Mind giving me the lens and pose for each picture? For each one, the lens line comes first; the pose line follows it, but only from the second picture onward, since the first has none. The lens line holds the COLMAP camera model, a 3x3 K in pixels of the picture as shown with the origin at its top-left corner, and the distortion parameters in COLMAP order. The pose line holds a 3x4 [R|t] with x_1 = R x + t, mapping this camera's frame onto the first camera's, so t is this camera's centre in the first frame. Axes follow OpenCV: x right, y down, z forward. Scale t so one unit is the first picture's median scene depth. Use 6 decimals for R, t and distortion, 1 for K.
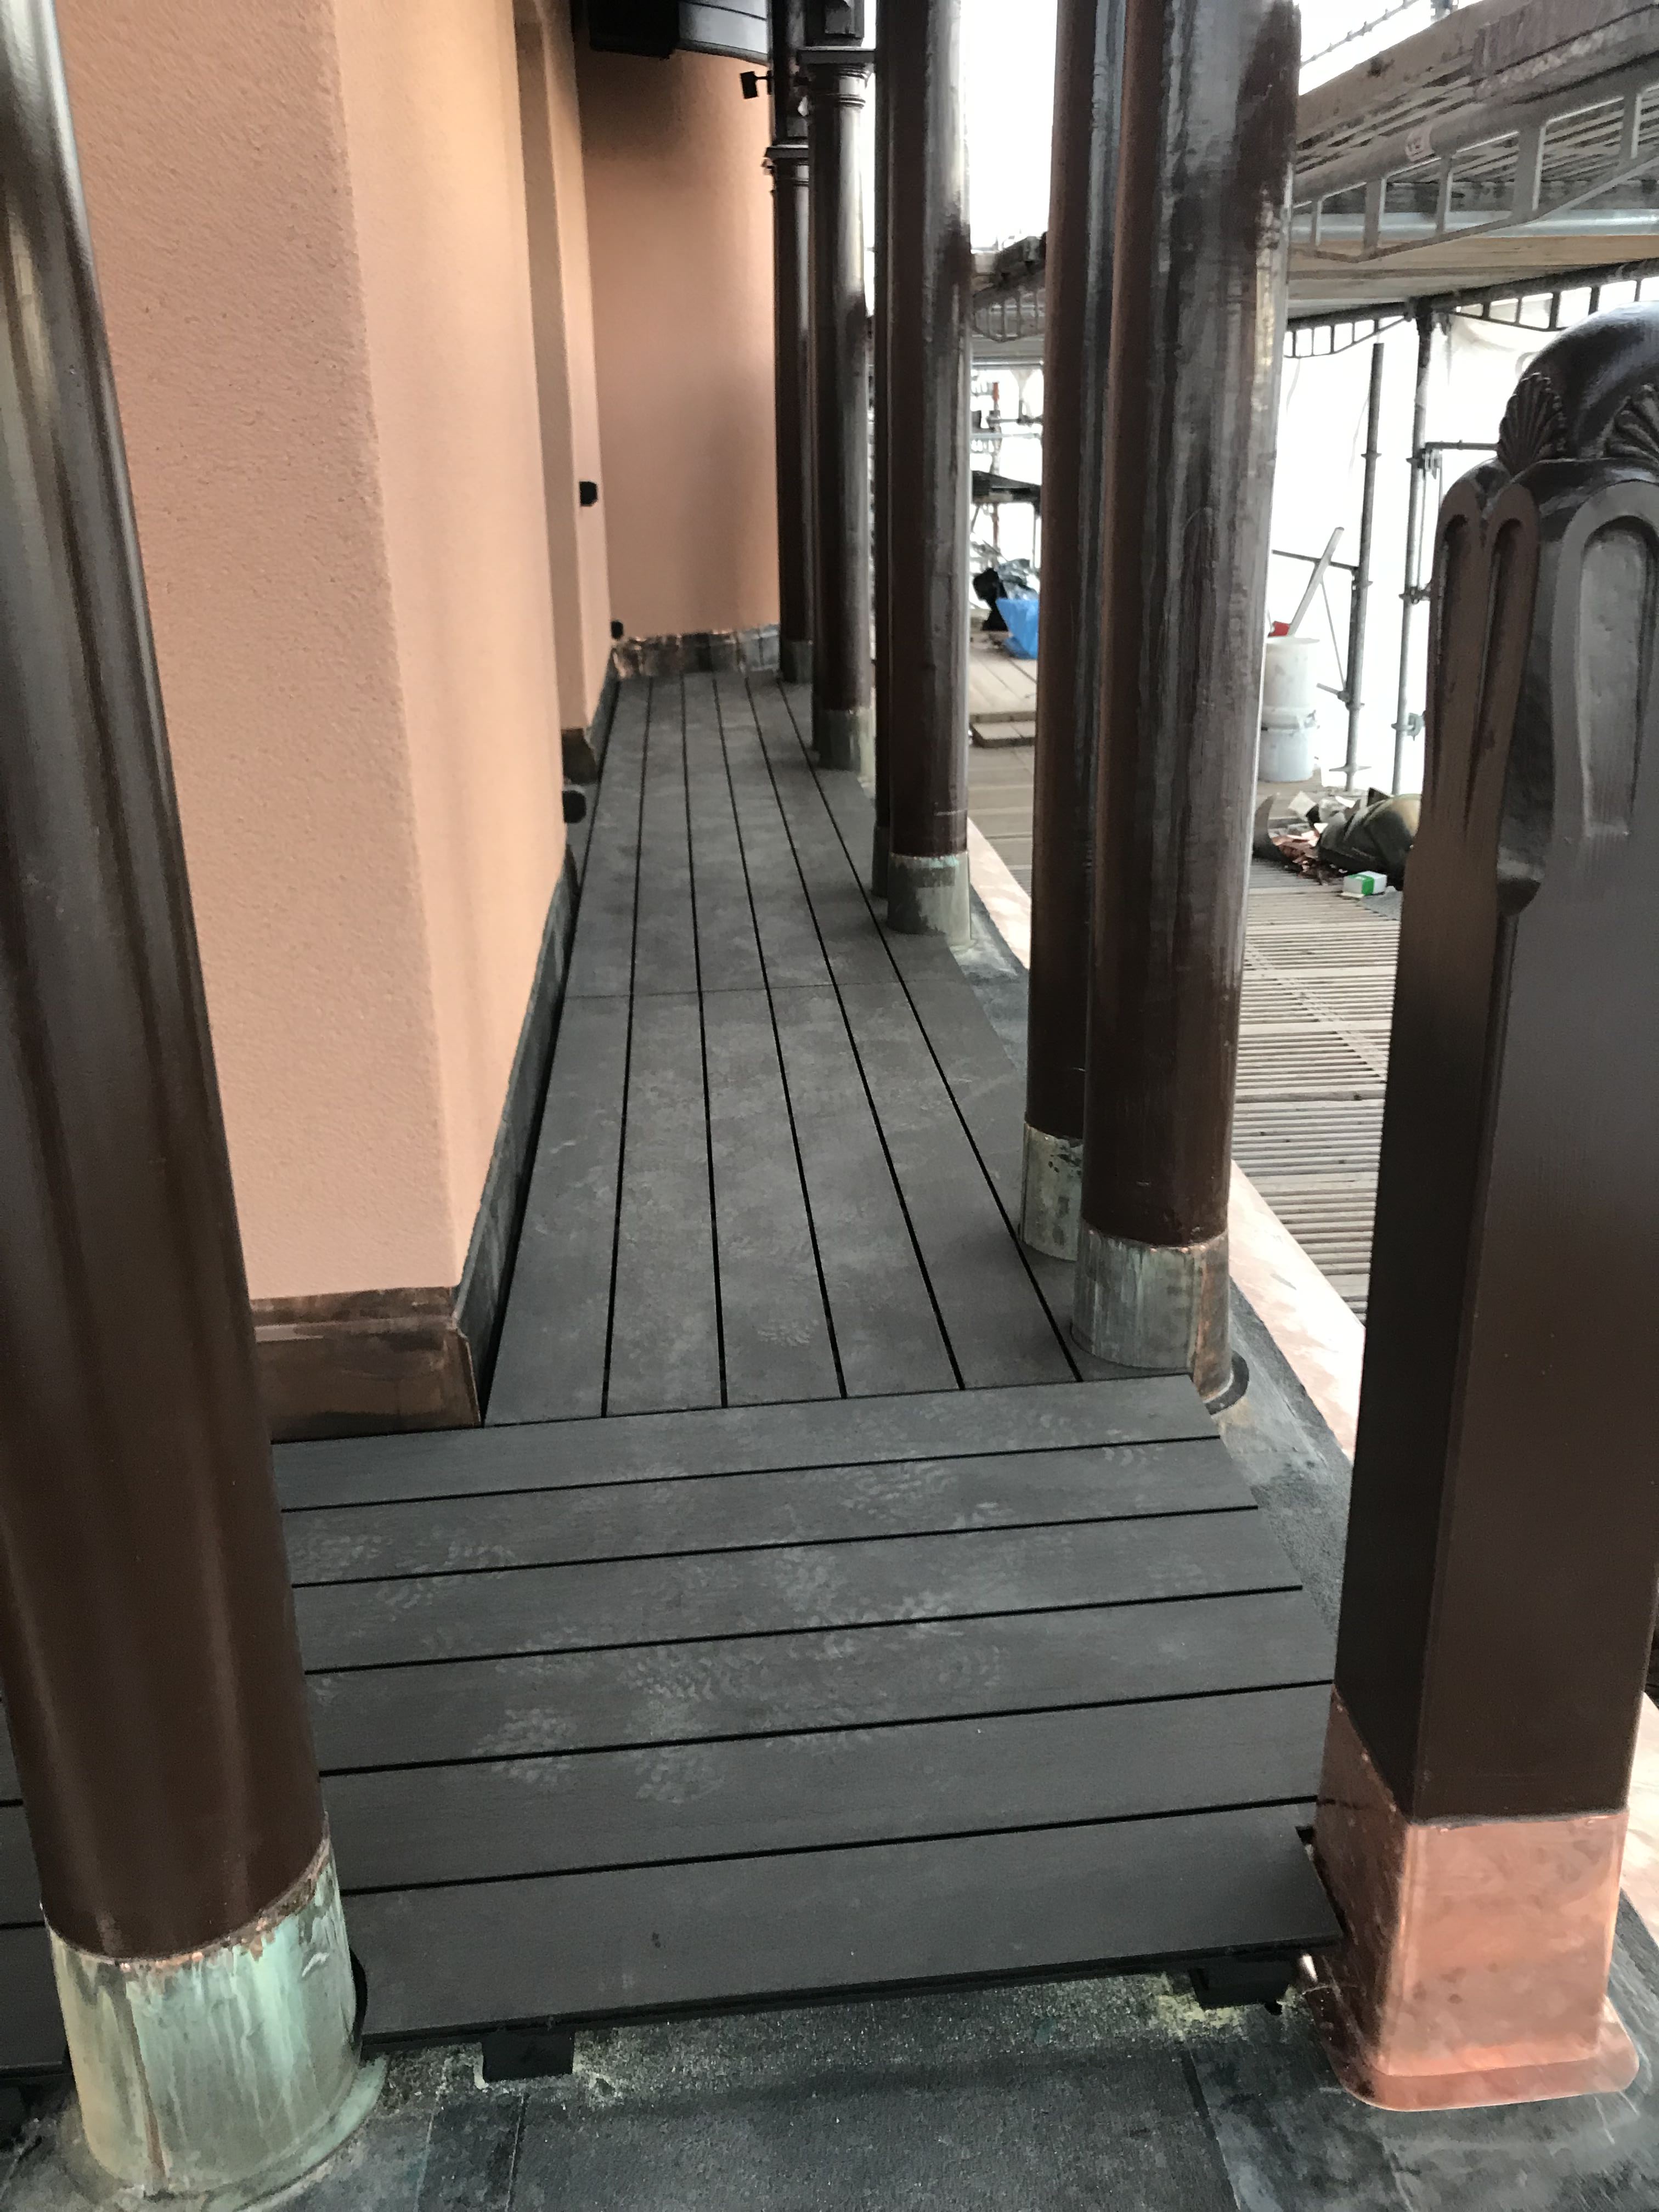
lens RADIAL K [[1821.9, 0, 830.3], [0, 1821.9, 1110.9], [0, 0, 1]] dist [-0.023001, 0.025885]
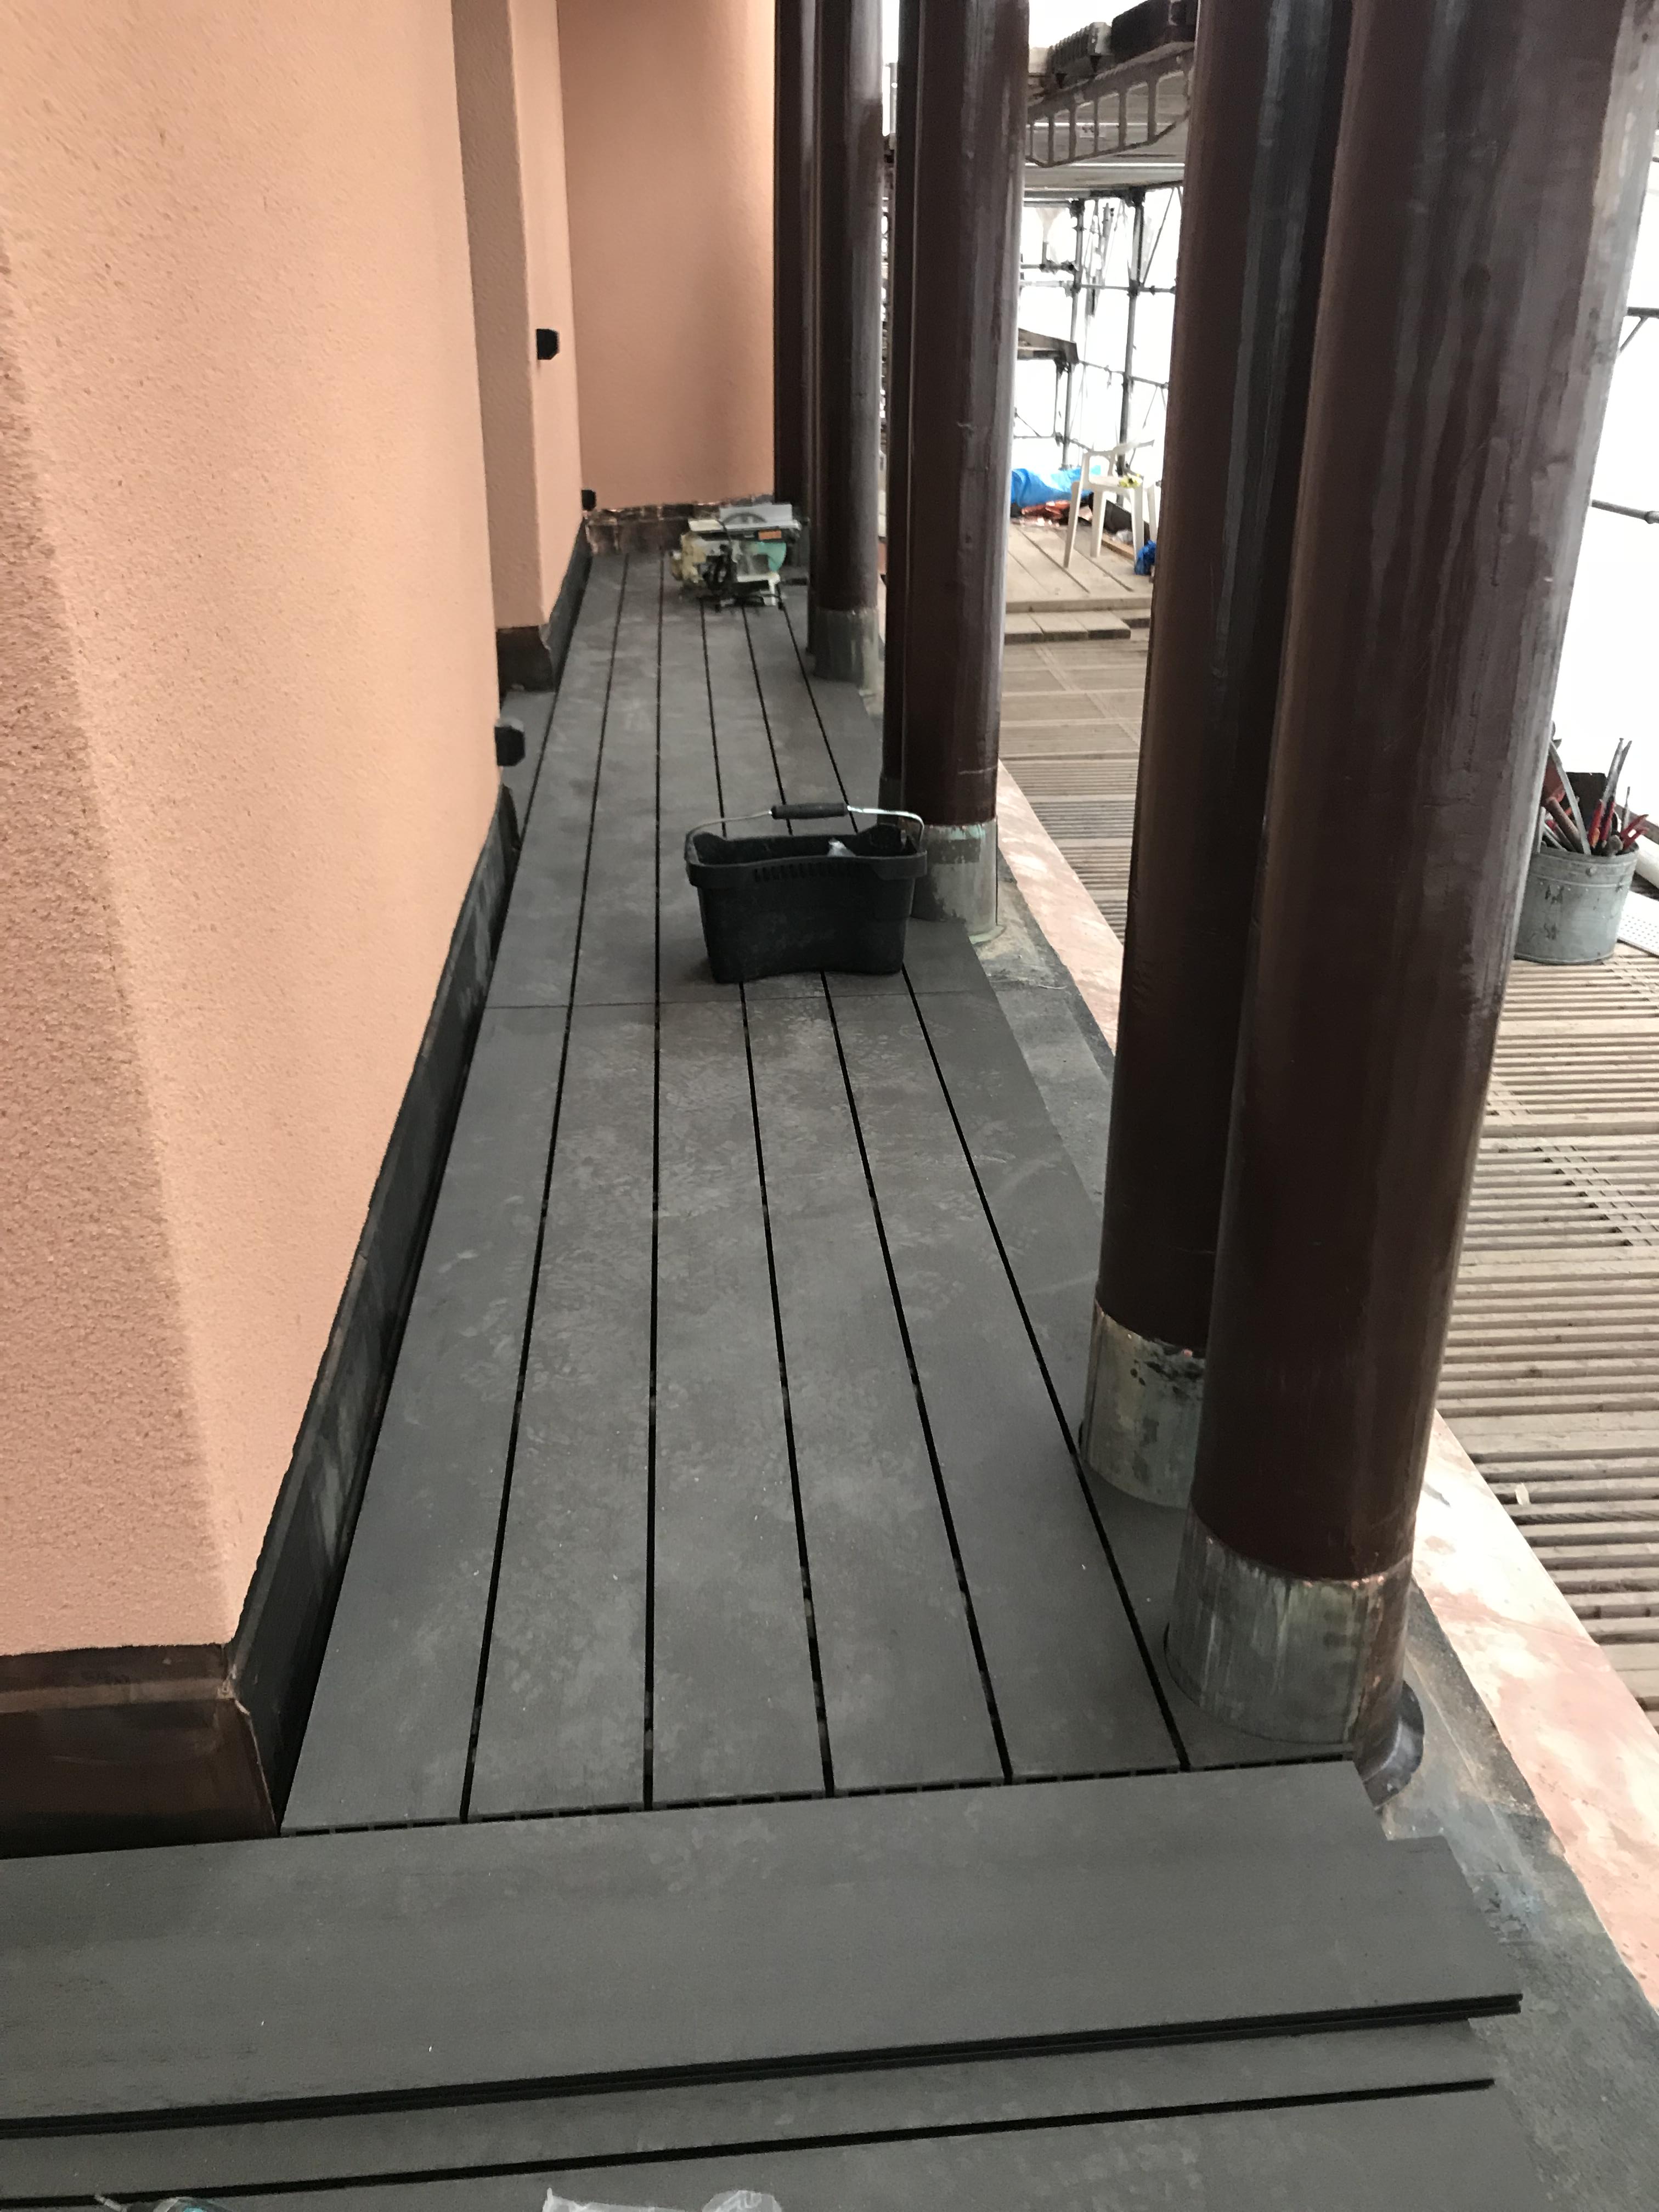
lens RADIAL K [[1821.9, 0, 831.2], [0, 1821.9, 1101.4], [0, 0, 1]] dist [-0.023001, 0.025885]
pose [[0.999780, 0.019622, 0.007439, -0.001131], [-0.020098, 0.997313, 0.070447, -0.093803], [-0.006036, -0.070581, 0.997488, 0.245232]]
